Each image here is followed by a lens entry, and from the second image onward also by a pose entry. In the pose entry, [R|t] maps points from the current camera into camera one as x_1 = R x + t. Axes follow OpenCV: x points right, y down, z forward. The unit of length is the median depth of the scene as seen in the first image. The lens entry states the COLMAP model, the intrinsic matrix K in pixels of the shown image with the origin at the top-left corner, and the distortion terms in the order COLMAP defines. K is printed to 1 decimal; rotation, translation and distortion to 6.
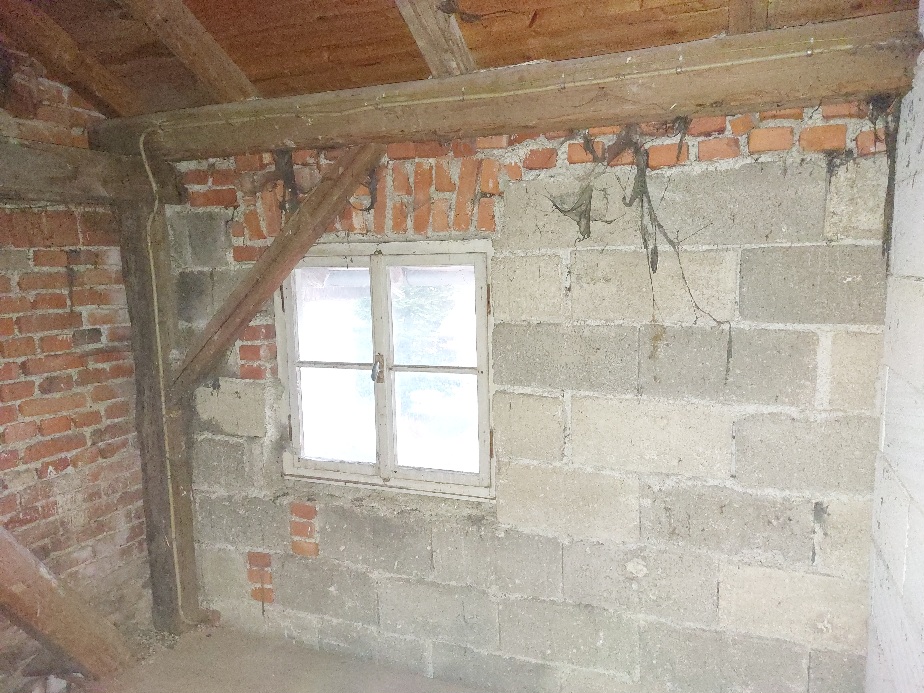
lens RADIAL K [[658.6, 0, 459.5], [0, 658.6, 349.2], [0, 0, 1]] dist [0.041882, -0.020425]
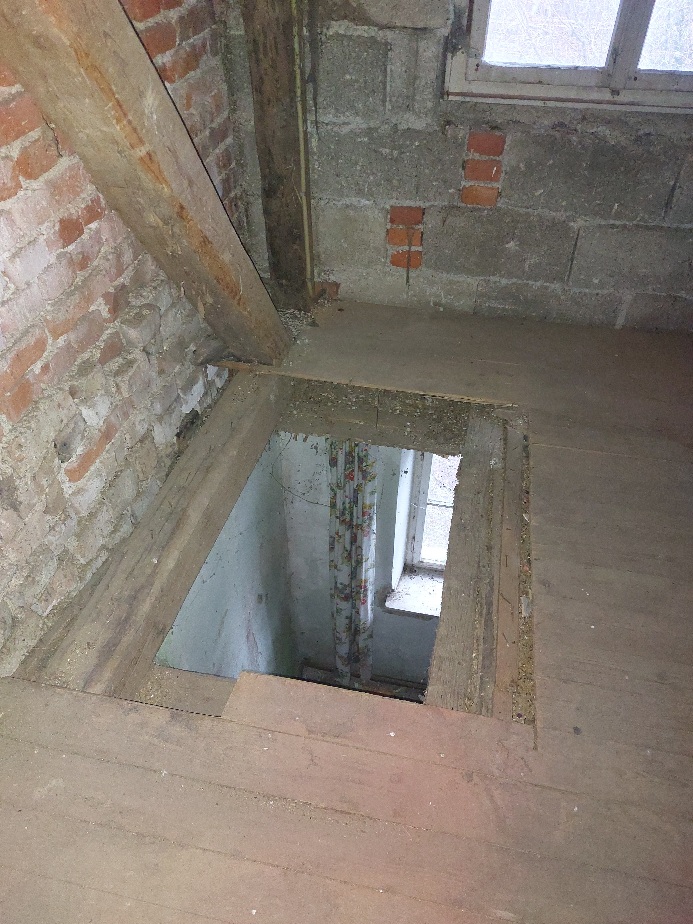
lens RADIAL K [[658.6, 0, 349.1], [0, 658.6, 467.1], [0, 0, 1]] dist [0.041882, -0.020425]
pose [[0.973416, -0.123957, 0.192602, -0.565246], [-0.014125, 0.806811, 0.590641, 0.090683], [-0.228607, -0.577660, 0.783612, 0.214230]]
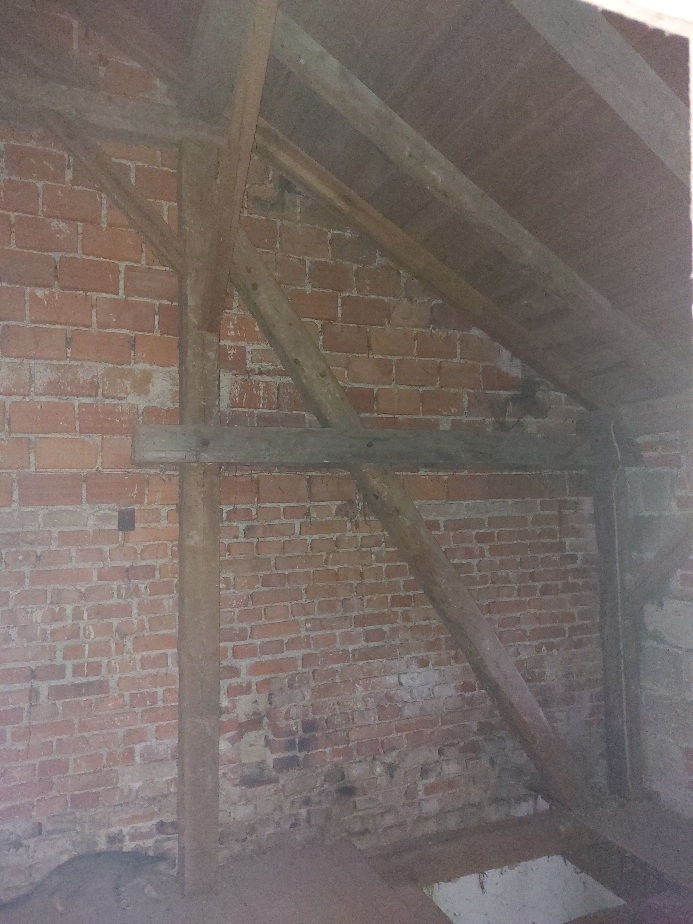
lens RADIAL K [[658.6, 0, 364.2], [0, 658.6, 463.8], [0, 0, 1]] dist [0.041882, -0.020425]
pose [[0.727957, -0.037444, -0.684600, 0.108539], [-0.095343, 0.983278, -0.155160, 0.042768], [0.678962, 0.178222, 0.712214, -0.362619]]
